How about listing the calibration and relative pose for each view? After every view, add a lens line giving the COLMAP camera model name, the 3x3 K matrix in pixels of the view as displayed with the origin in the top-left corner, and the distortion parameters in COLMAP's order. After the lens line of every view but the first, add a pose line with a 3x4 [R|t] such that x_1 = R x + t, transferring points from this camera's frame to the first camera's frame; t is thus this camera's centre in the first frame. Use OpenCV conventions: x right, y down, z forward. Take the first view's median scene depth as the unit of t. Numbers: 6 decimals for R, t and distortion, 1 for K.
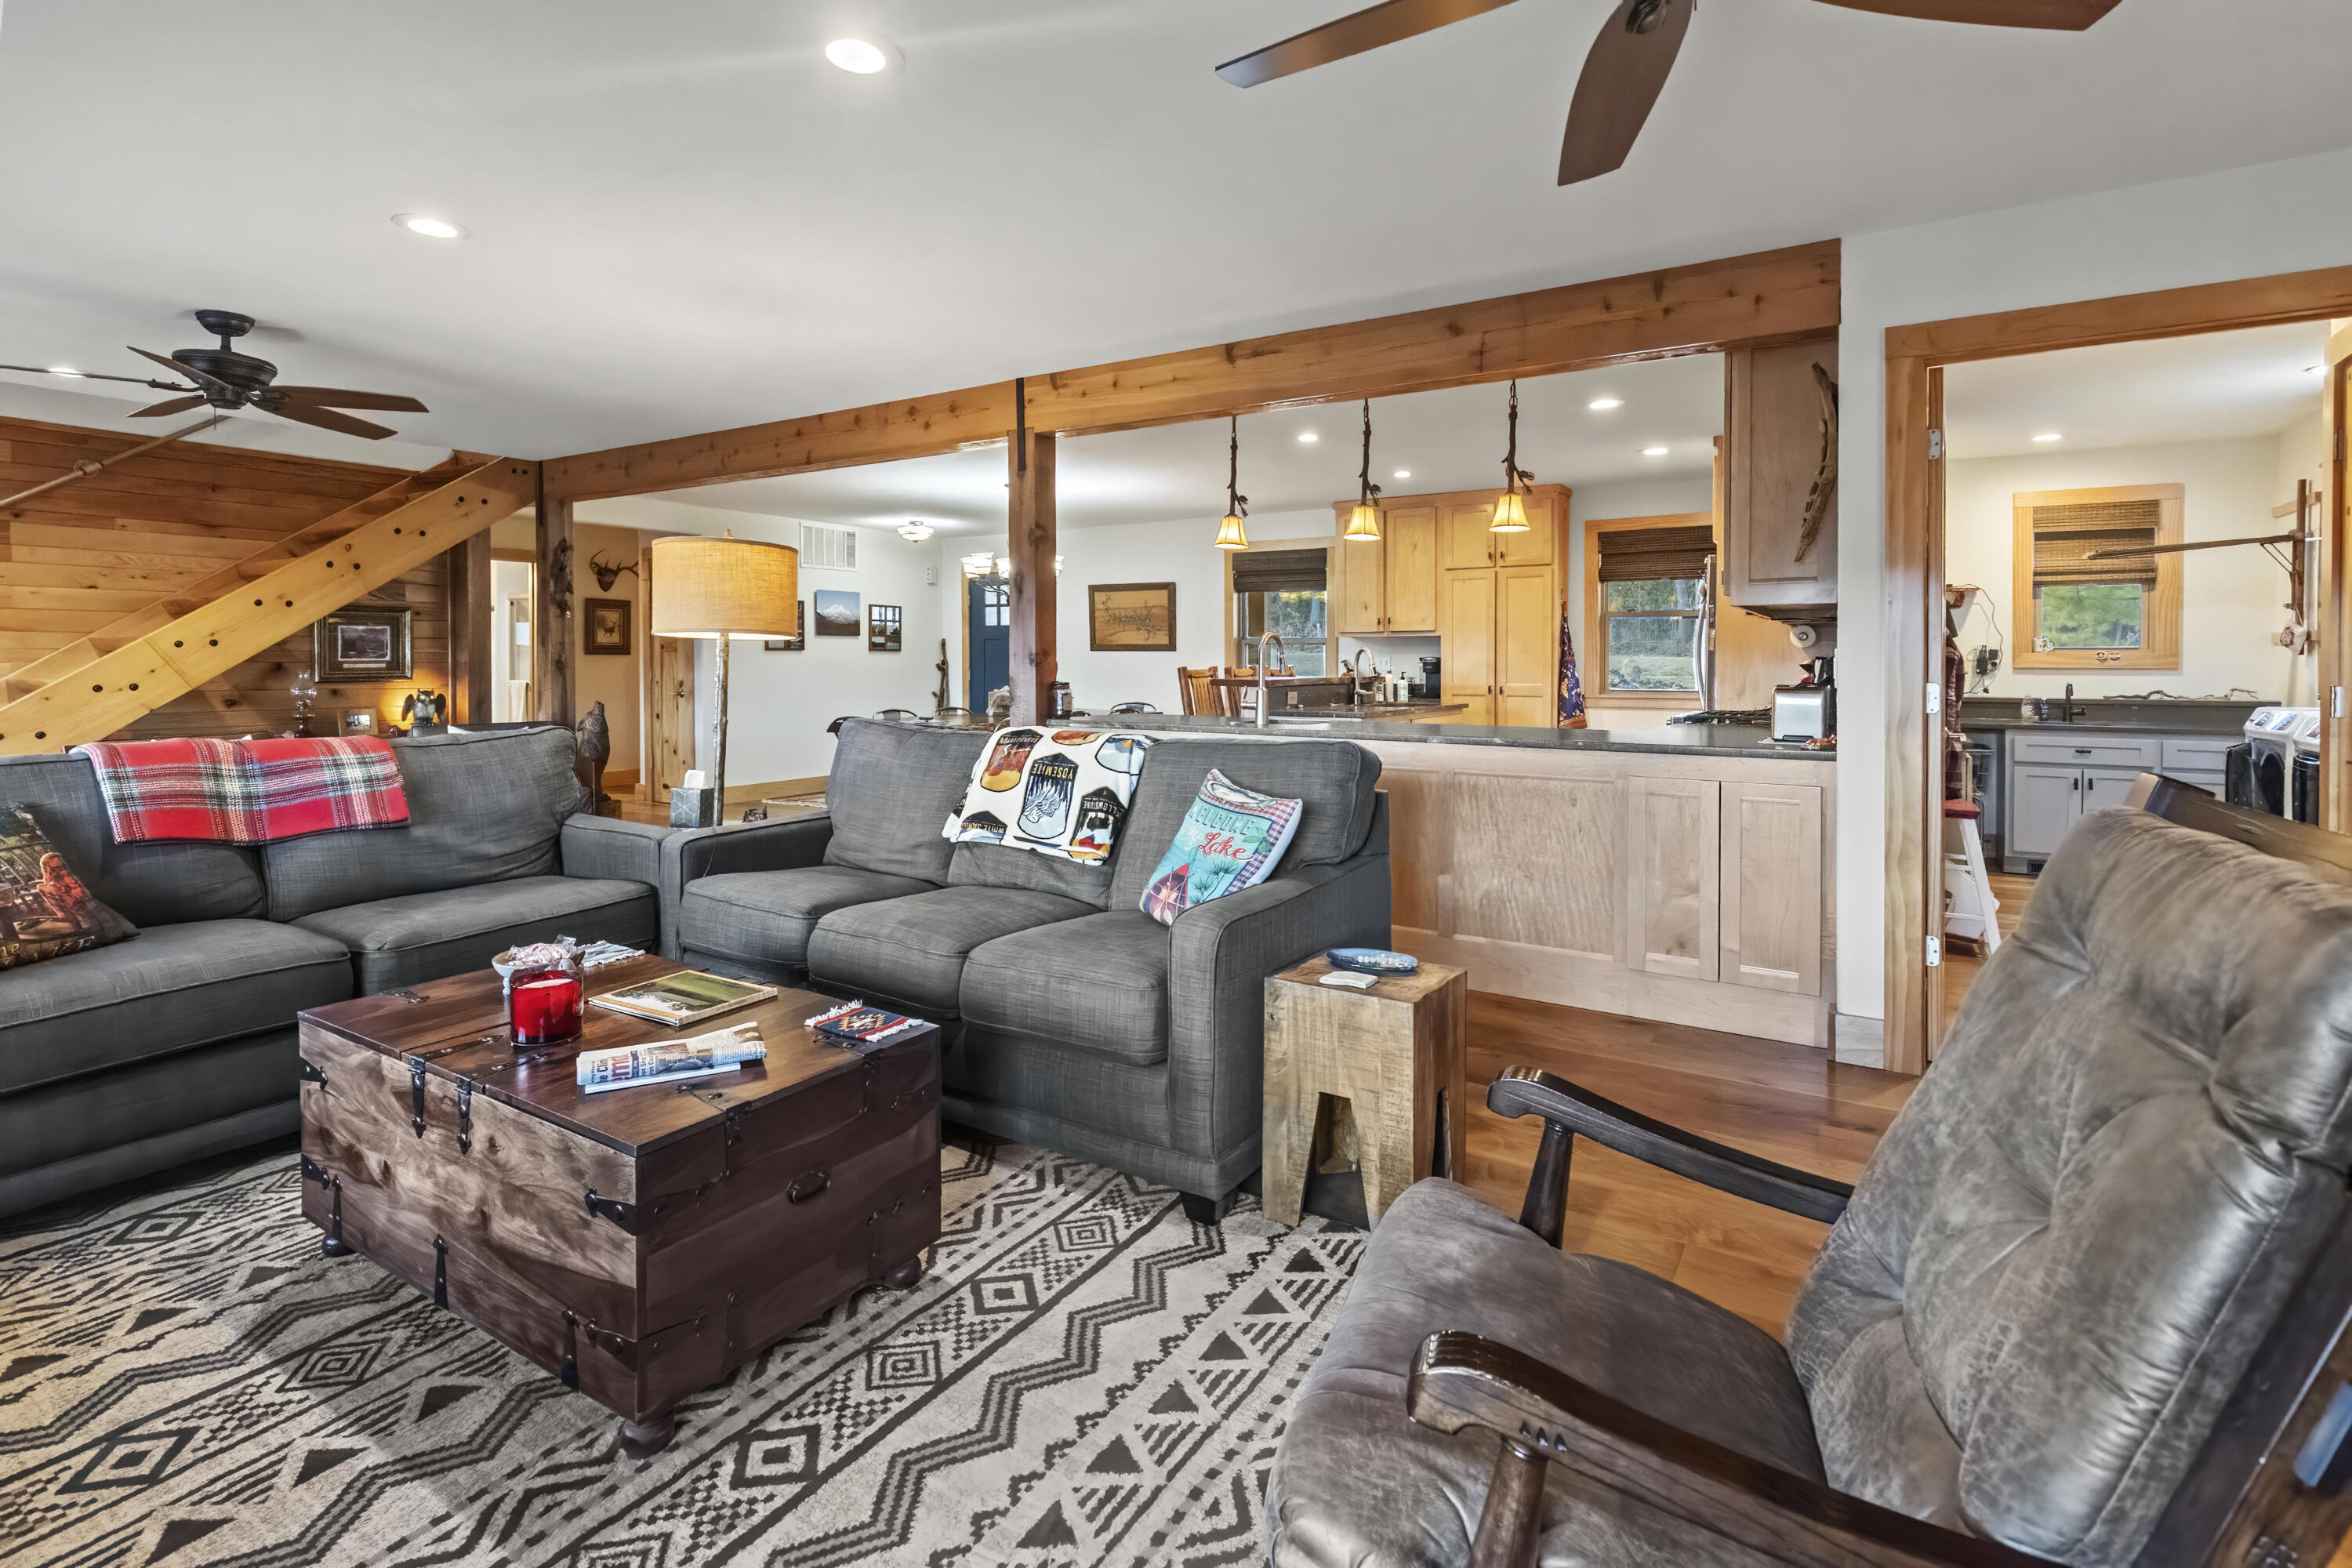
lens RADIAL K [[1098.3, 0, 1280.9], [0, 1098.3, 669.0], [0, 0, 1]] dist [0.004822, 0.001750]
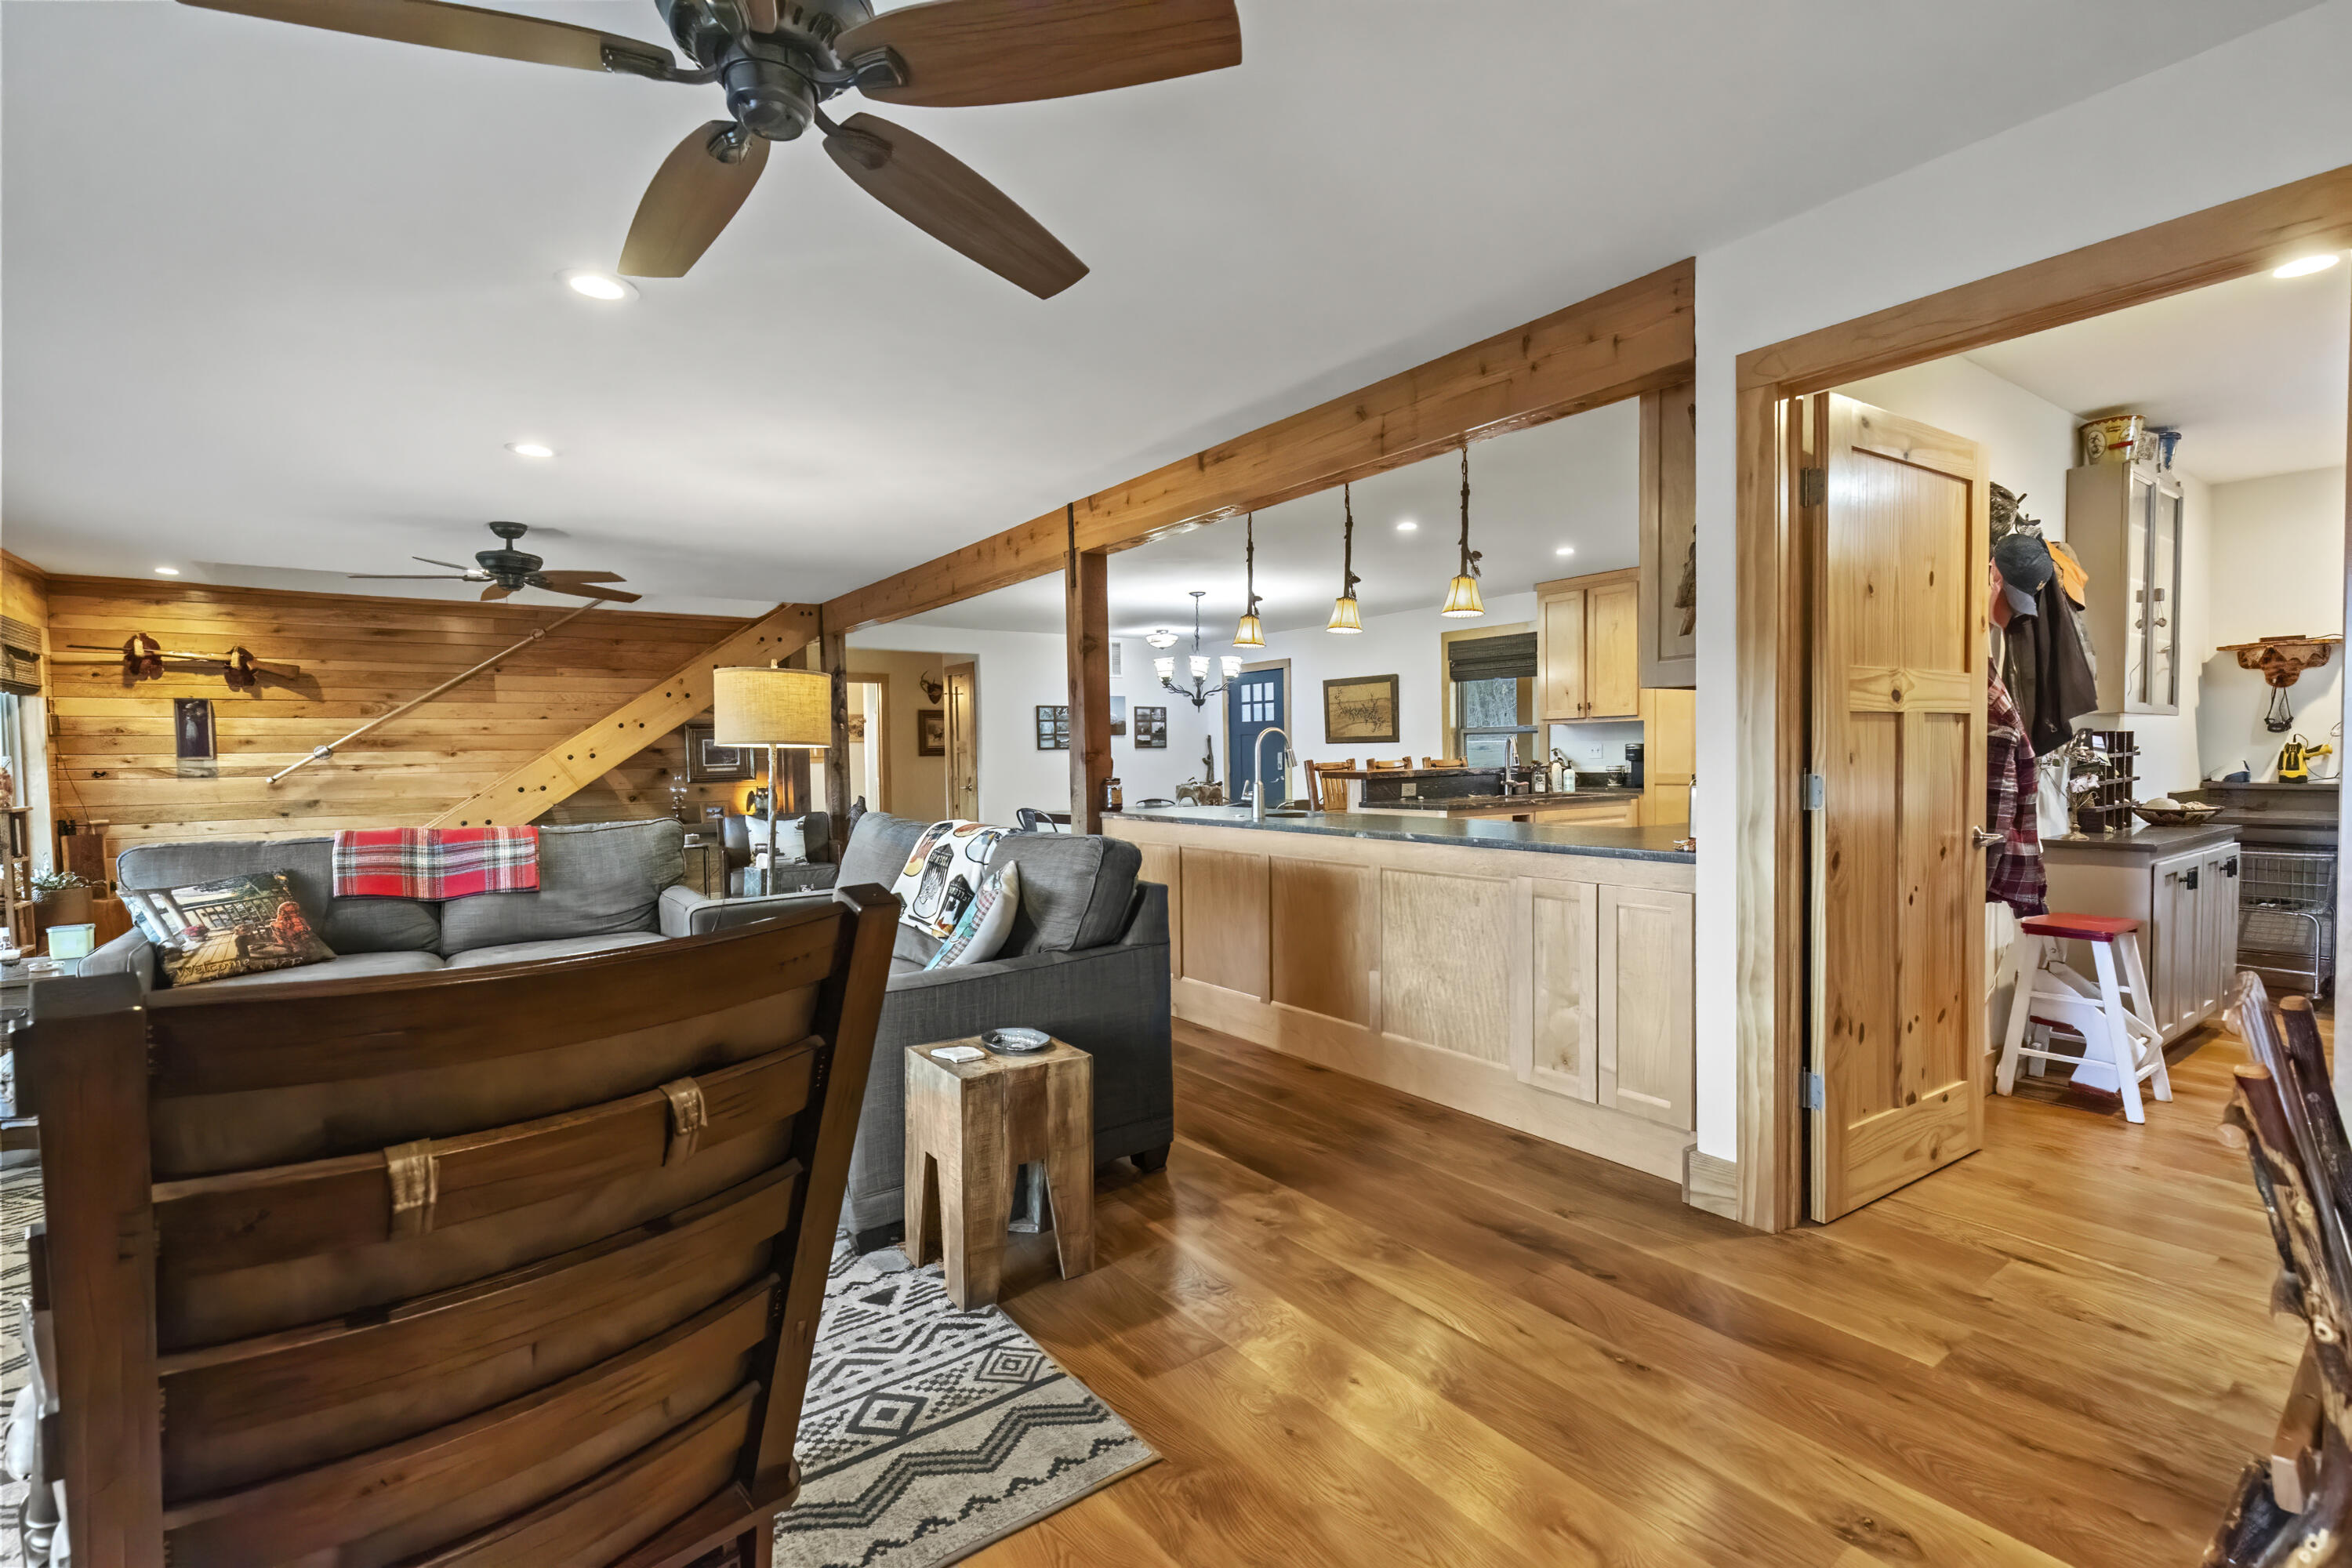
lens RADIAL K [[1098.3, 0, 1284.3], [0, 1098.3, 781.4], [0, 0, 1]] dist [0.004822, 0.001750]
pose [[0.927097, -0.009448, -0.374703, 0.484027], [0.017833, 0.999662, 0.018917, -0.003308], [0.374397, -0.024220, 0.926952, 0.066967]]
